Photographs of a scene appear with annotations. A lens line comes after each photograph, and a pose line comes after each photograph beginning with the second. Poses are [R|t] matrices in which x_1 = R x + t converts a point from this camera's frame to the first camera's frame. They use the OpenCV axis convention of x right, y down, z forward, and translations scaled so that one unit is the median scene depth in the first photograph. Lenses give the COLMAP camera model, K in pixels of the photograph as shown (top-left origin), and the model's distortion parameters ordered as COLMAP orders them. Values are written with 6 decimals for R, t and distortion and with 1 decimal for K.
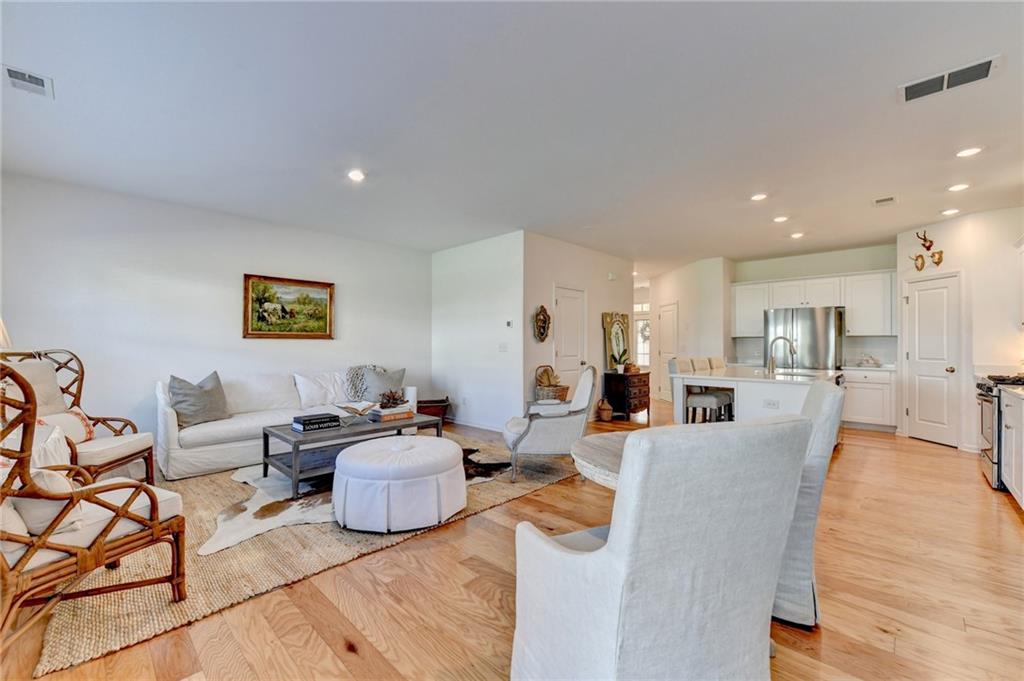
lens RADIAL K [[408.4, 0, 527.0], [0, 408.4, 342.3], [0, 0, 1]] dist [-0.007163, -0.000140]
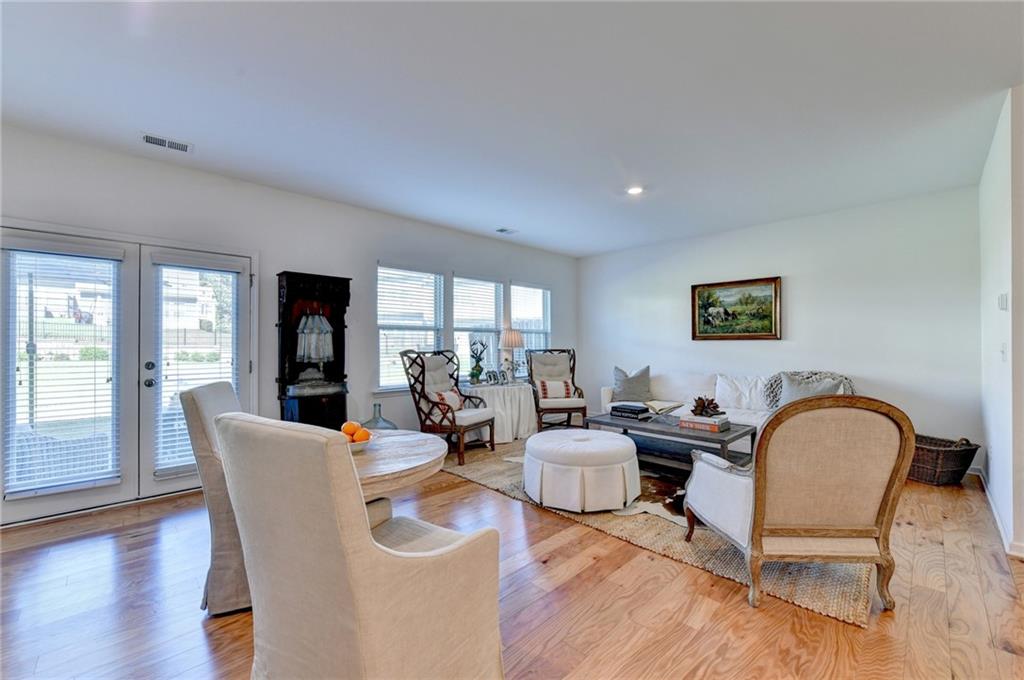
lens RADIAL K [[408.4, 0, 516.4], [0, 408.4, 346.5], [0, 0, 1]] dist [-0.007163, -0.000140]
pose [[-0.037679, 0.002723, -0.999286, 0.483102], [0.006577, 0.999975, 0.002477, 0.001677], [0.999268, -0.006479, -0.037696, 0.516577]]
